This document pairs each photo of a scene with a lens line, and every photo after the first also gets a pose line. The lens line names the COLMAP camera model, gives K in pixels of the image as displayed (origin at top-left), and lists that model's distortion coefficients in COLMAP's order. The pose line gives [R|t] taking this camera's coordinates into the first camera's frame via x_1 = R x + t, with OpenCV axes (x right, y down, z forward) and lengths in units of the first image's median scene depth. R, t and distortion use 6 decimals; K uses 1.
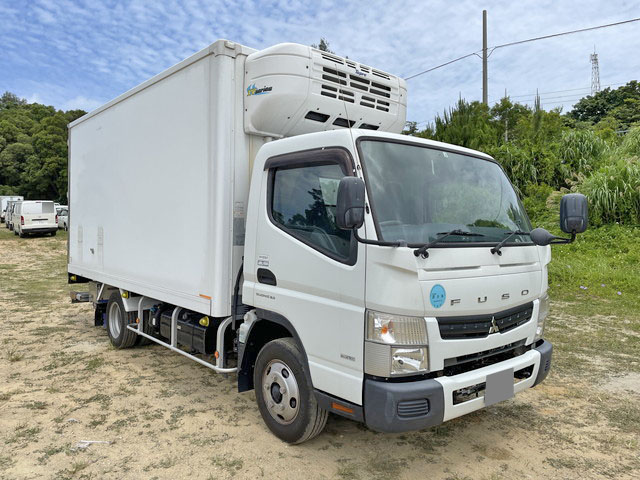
lens RADIAL K [[487.9, 0, 318.6], [0, 487.9, 230.4], [0, 0, 1]] dist [0.085326, -0.104995]
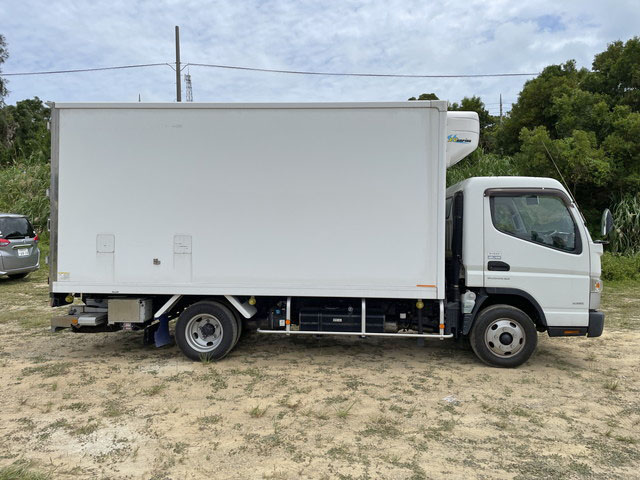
lens RADIAL K [[487.9, 0, 318.6], [0, 487.9, 230.4], [0, 0, 1]] dist [0.085326, -0.104995]
pose [[0.694494, -0.006989, 0.719464, -1.522636], [0.008450, 0.999963, 0.001557, -0.024162], [-0.719449, 0.004999, 0.694528, 0.303871]]
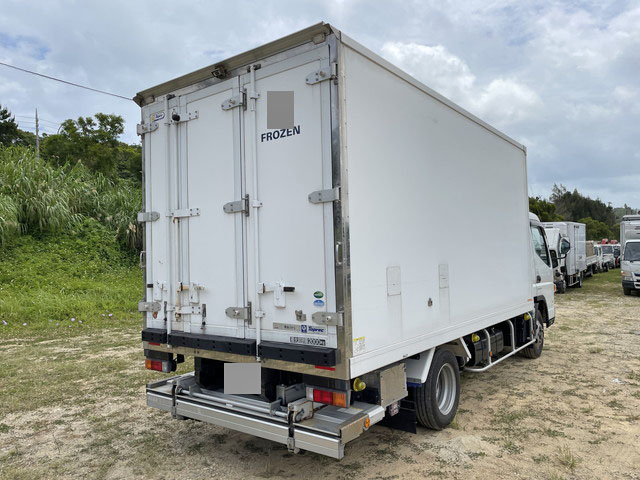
lens RADIAL K [[487.9, 0, 318.6], [0, 487.9, 230.4], [0, 0, 1]] dist [0.085326, -0.104995]
pose [[-0.217243, 0.039295, 0.975326, -1.787880], [0.027838, 0.999032, -0.034049, -0.057248], [-0.975720, 0.019755, -0.218127, 2.182639]]
